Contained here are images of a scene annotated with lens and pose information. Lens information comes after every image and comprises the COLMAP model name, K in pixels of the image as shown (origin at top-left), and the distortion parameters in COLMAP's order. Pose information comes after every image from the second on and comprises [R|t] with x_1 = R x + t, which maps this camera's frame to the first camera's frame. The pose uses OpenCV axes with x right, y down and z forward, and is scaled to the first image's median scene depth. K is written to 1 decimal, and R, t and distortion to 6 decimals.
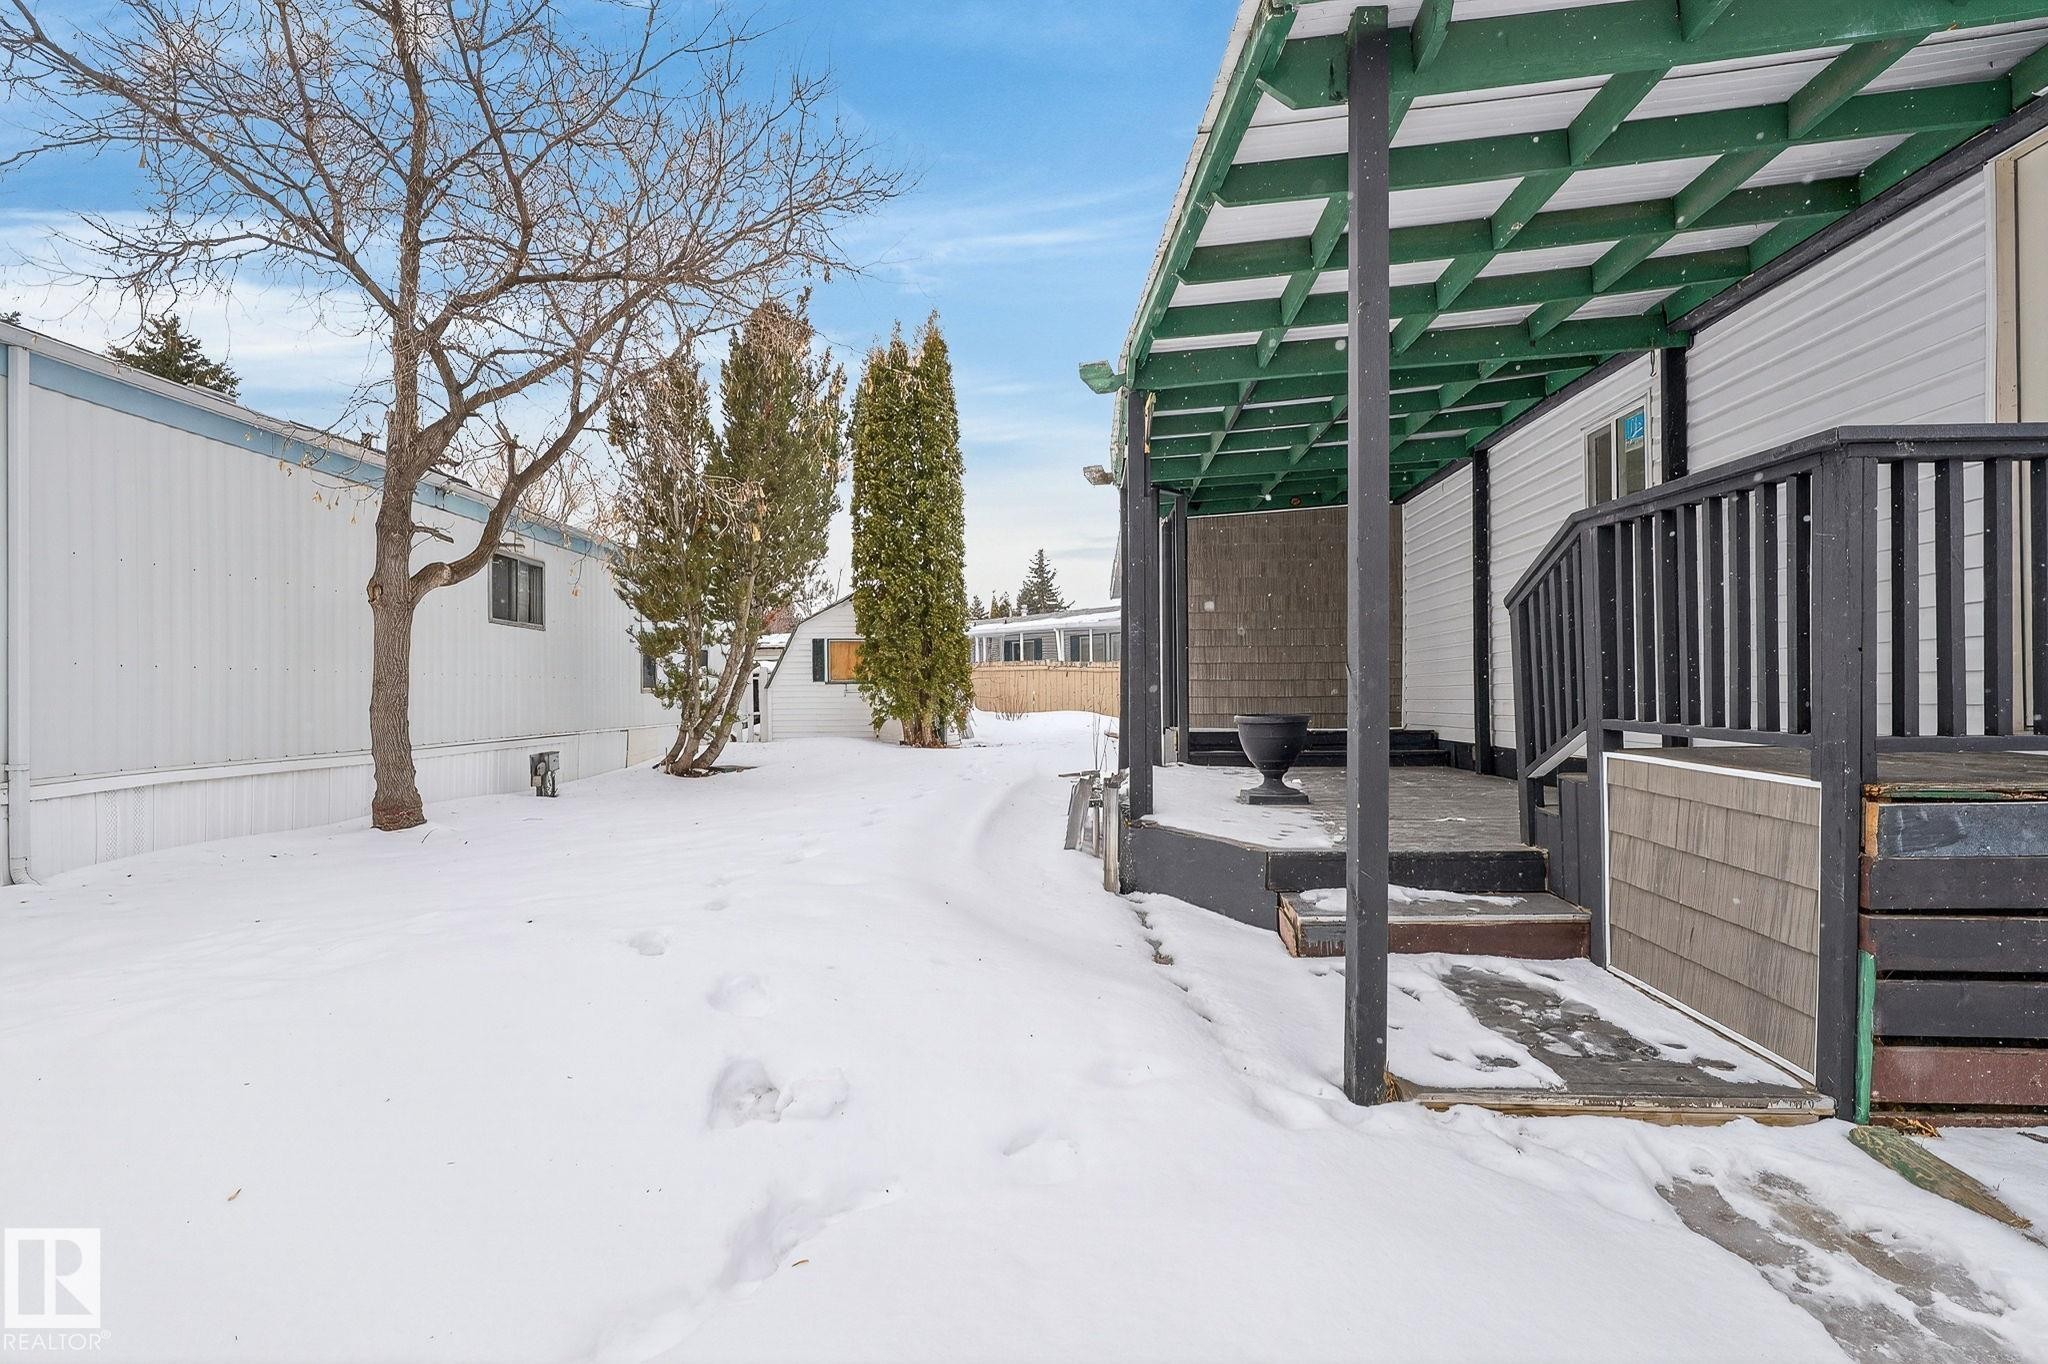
lens RADIAL K [[1084.0, 0, 1008.2], [0, 1084.0, 682.9], [0, 0, 1]] dist [-0.000893, 0.000940]
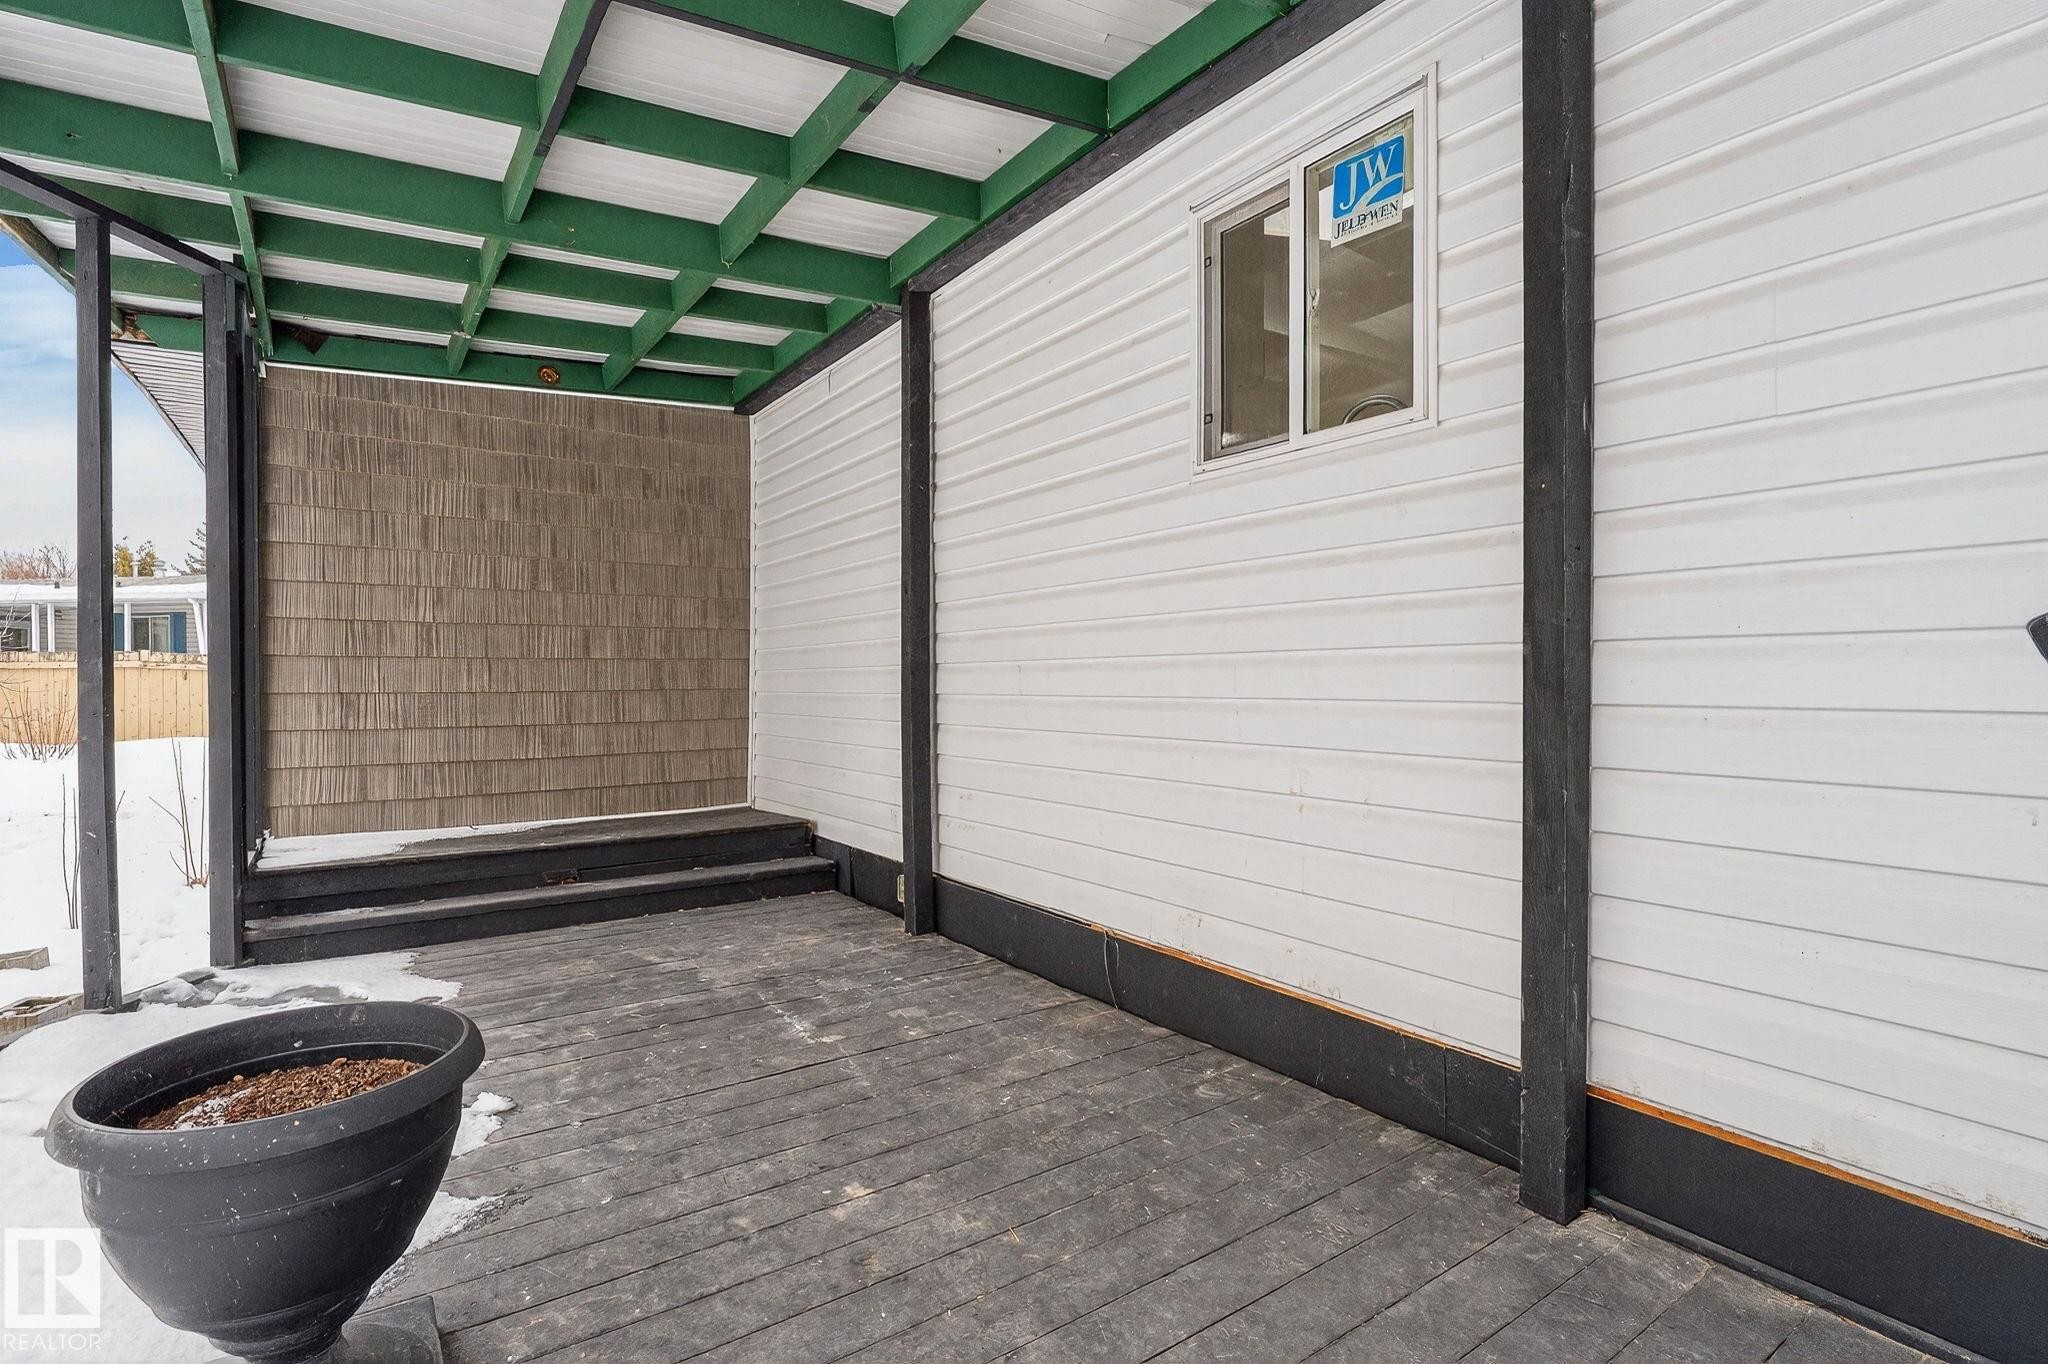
lens RADIAL K [[1084.0, 0, 1008.2], [0, 1084.0, 682.9], [0, 0, 1]] dist [-0.000893, 0.000940]
pose [[0.810022, -0.000665, 0.586400, 0.153644], [-0.005757, 0.999942, 0.009087, -0.032356], [-0.586372, -0.010736, 0.809971, 0.504214]]
